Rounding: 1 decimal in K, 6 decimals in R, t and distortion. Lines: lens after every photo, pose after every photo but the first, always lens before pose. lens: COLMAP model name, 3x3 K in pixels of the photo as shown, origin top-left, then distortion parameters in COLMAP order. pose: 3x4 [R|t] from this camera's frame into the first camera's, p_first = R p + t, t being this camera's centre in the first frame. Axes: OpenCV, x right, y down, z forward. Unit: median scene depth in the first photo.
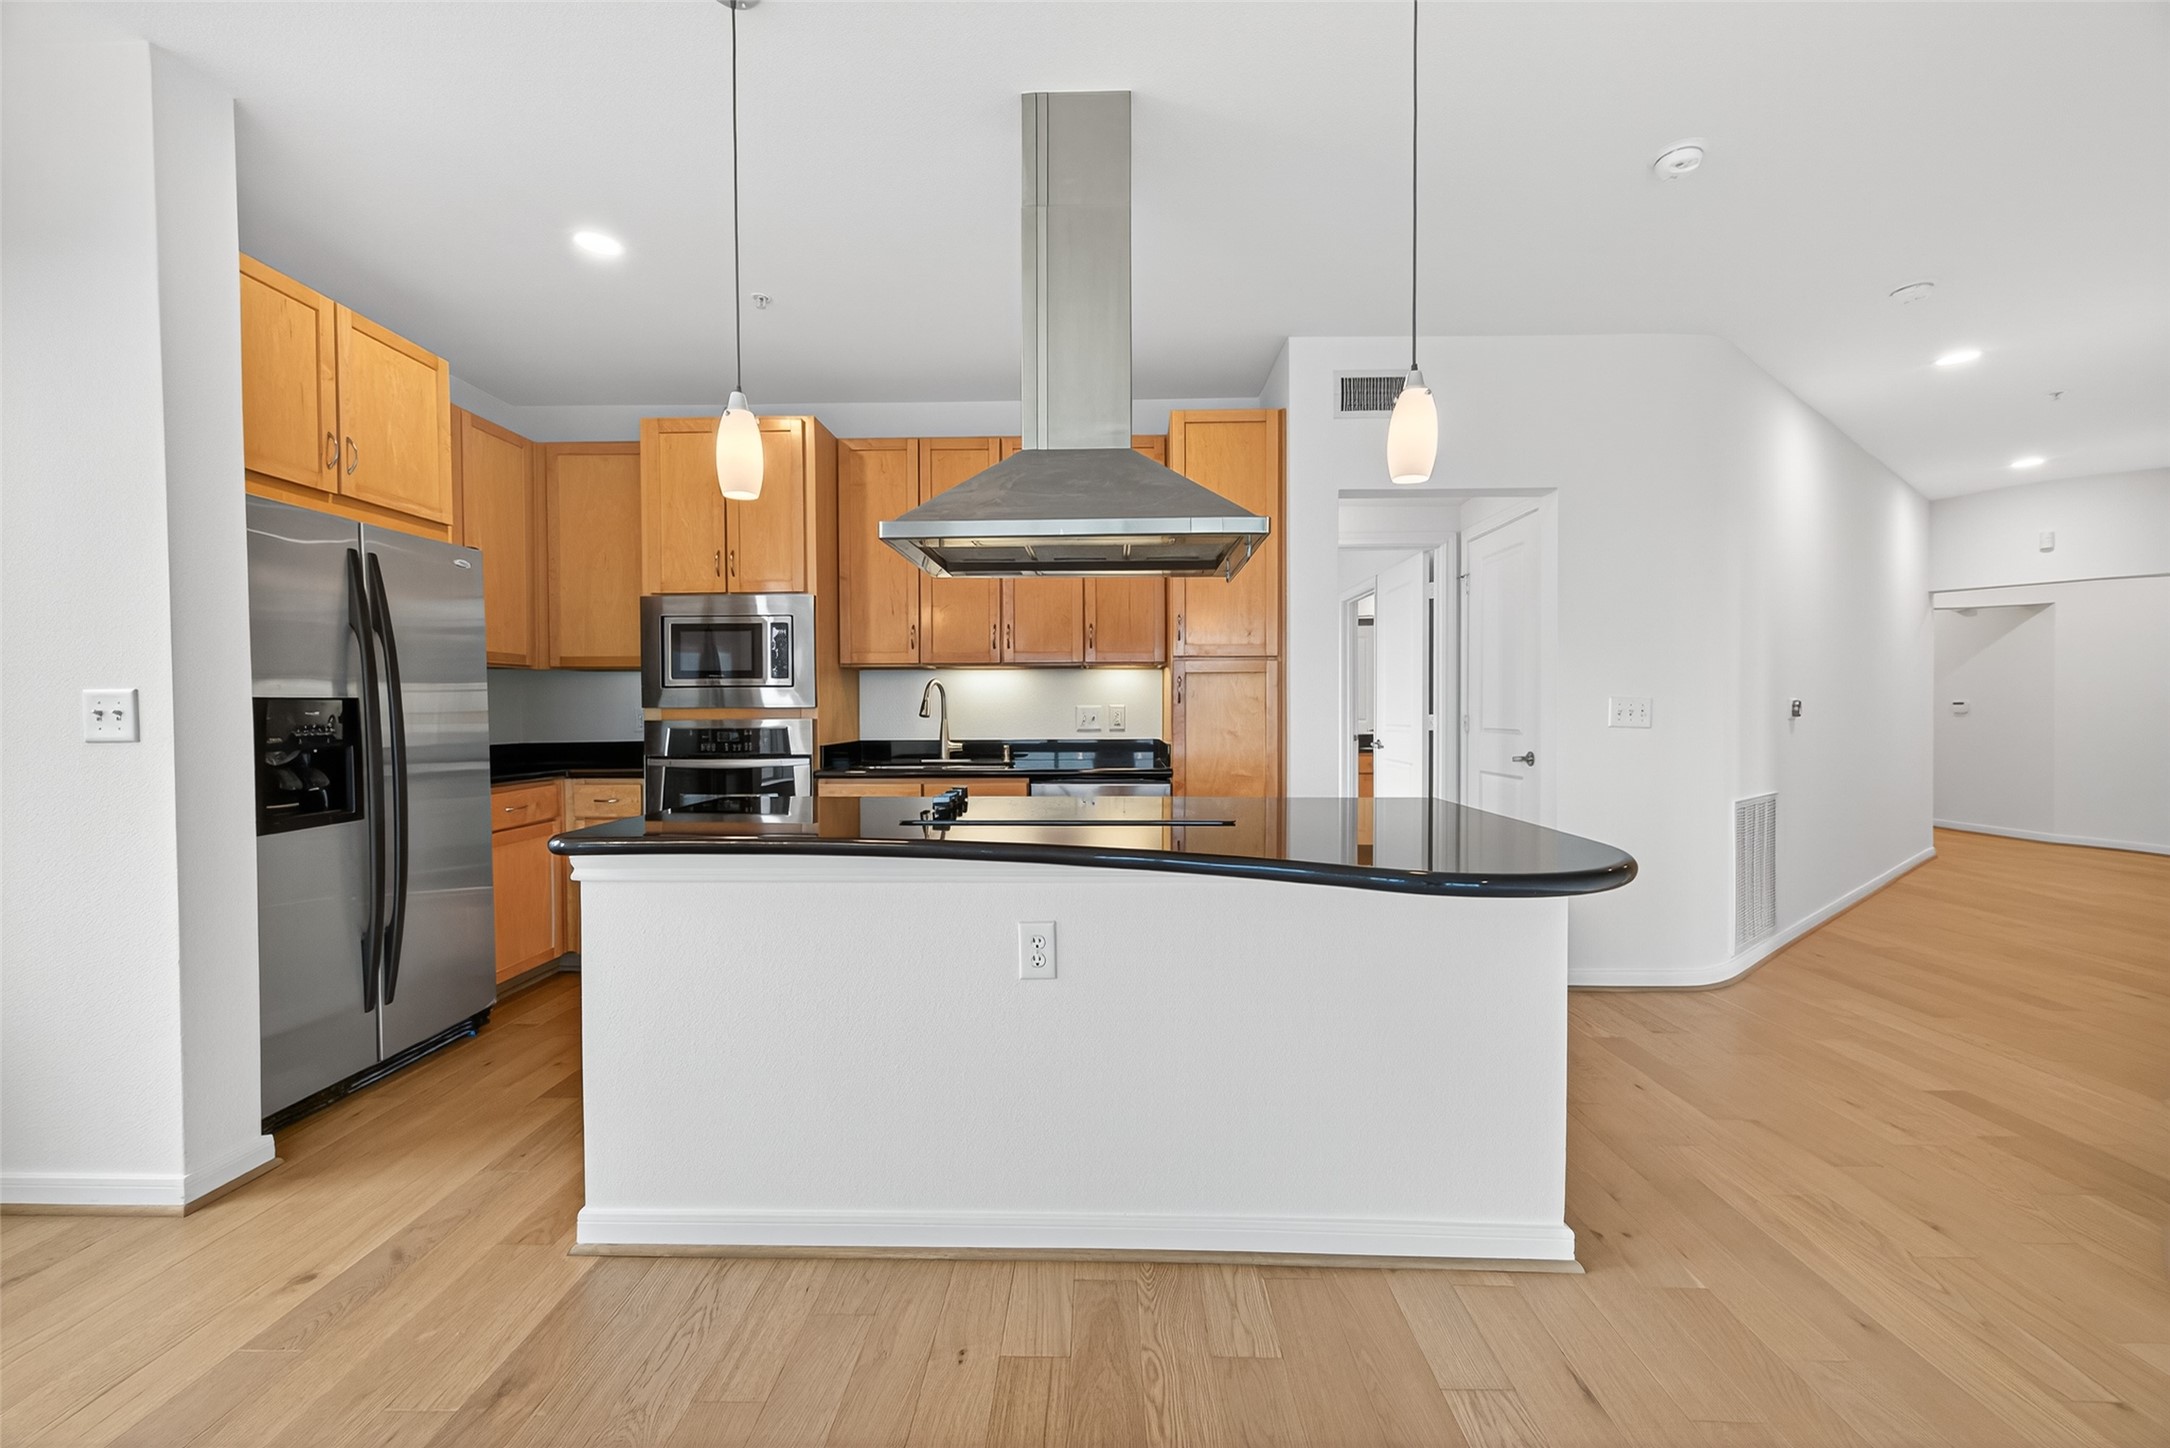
lens RADIAL K [[834.2, 0, 1085.0], [0, 834.2, 724.0], [0, 0, 1]] dist [0.001290, 0.000067]
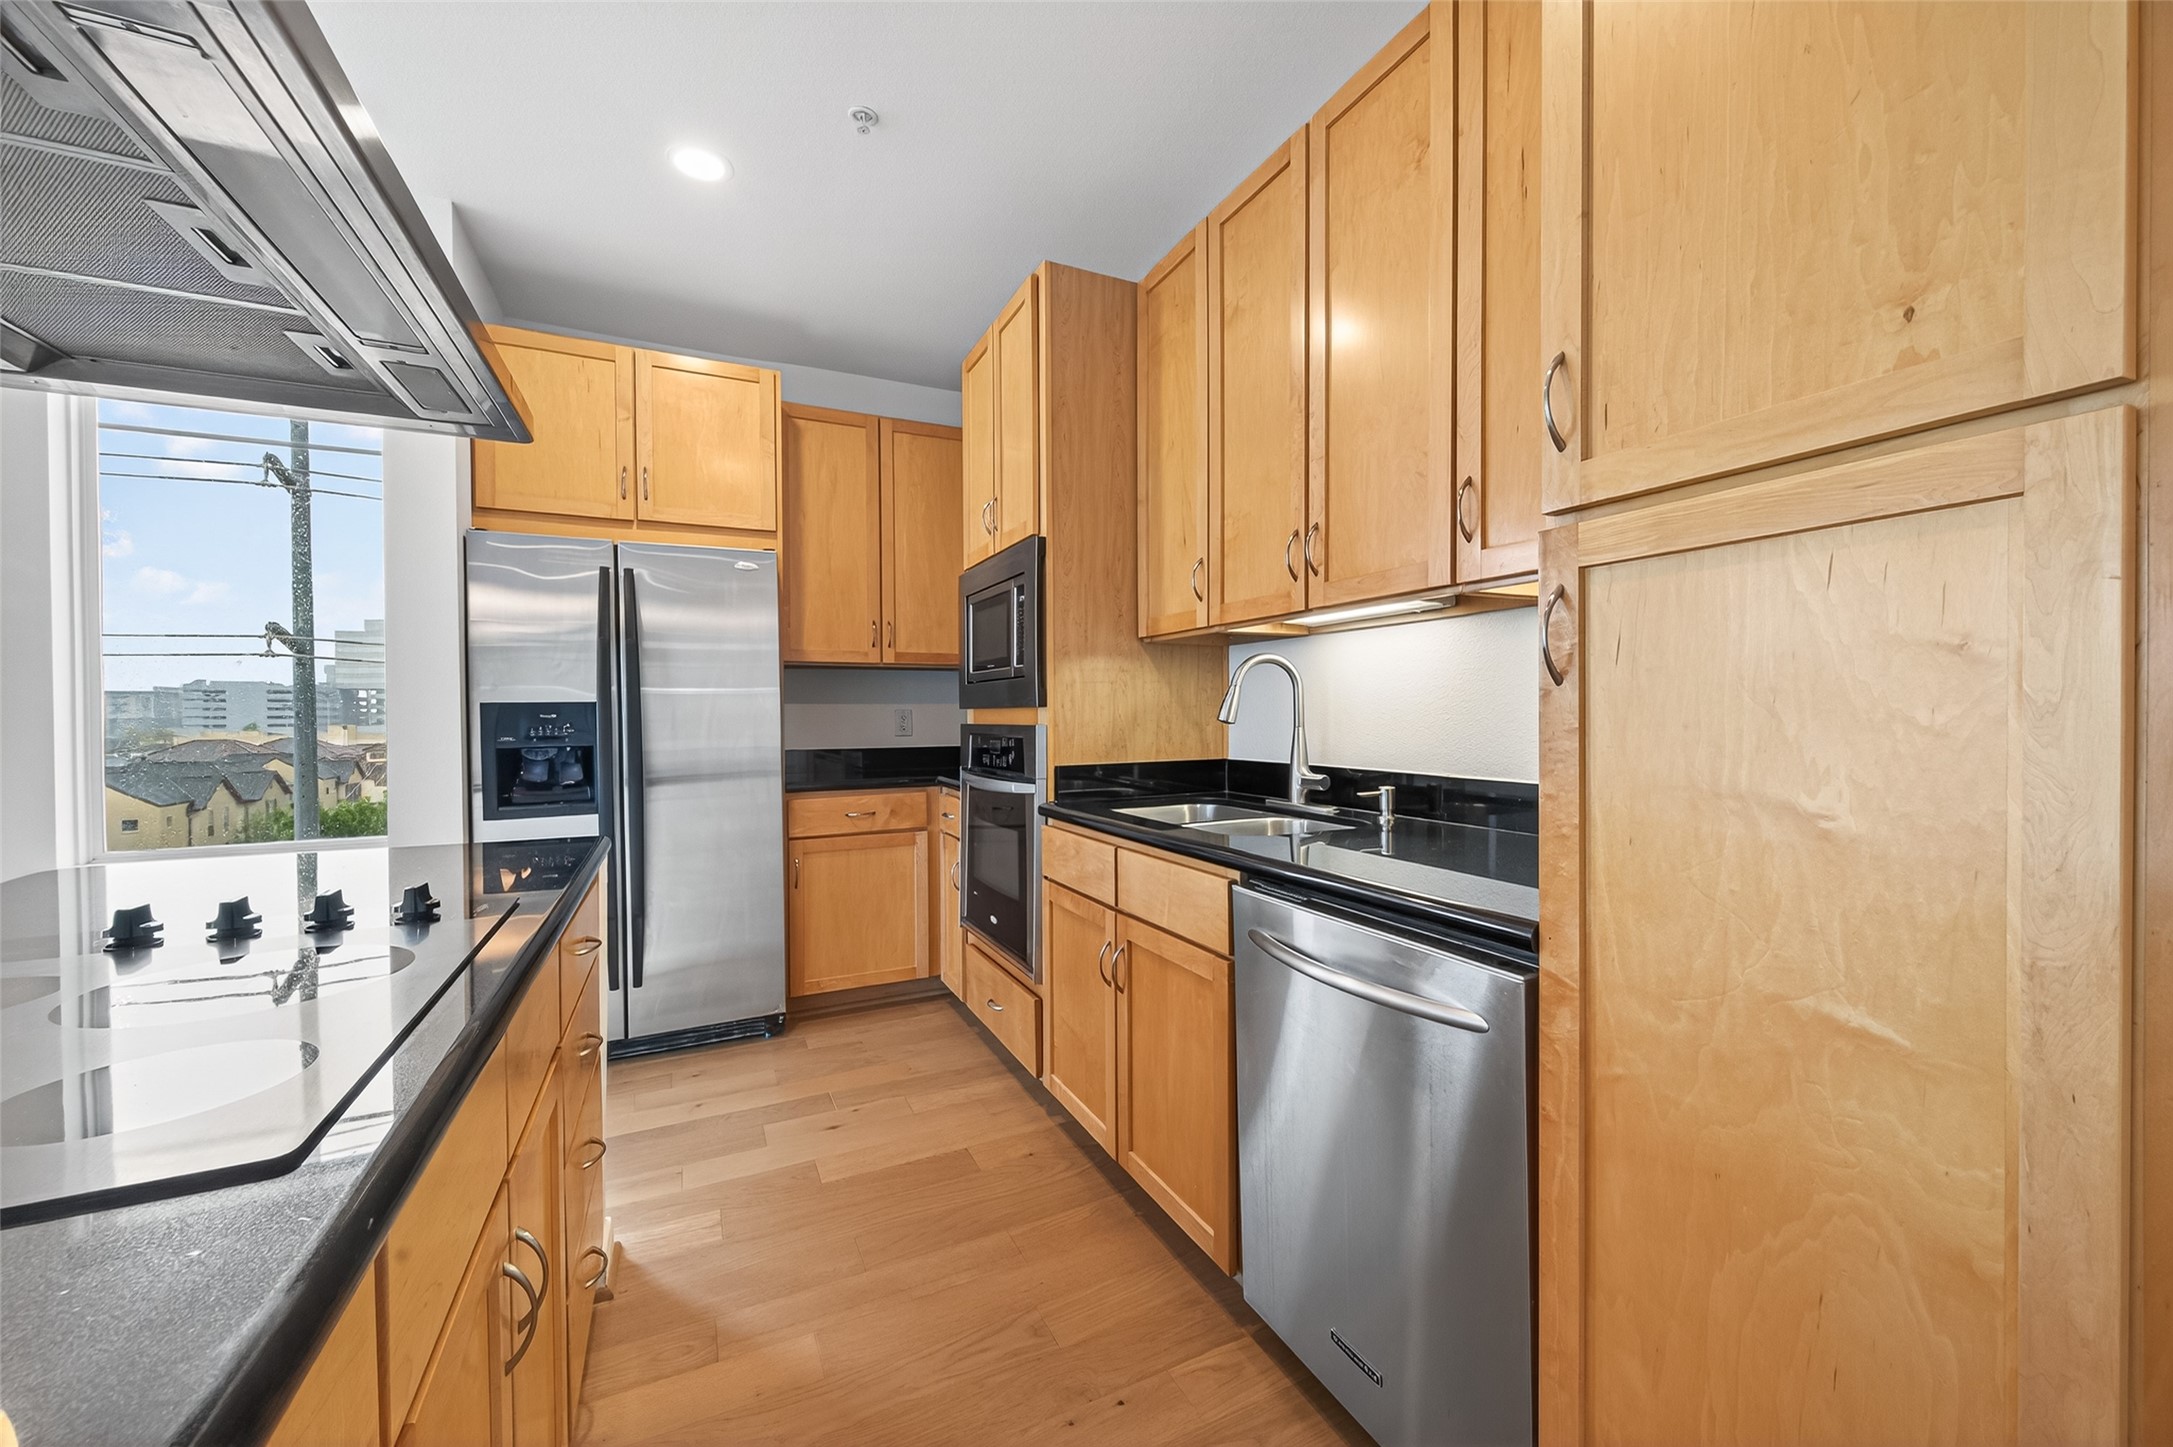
lens RADIAL K [[835.4, 0, 1086.5], [0, 835.4, 723.5], [0, 0, 1]] dist [0.001290, 0.000067]
pose [[0.468448, 0.011089, -0.883422, 0.277231], [-0.009194, 0.999928, 0.007676, -0.012227], [0.883443, 0.004527, 0.468516, 0.738375]]
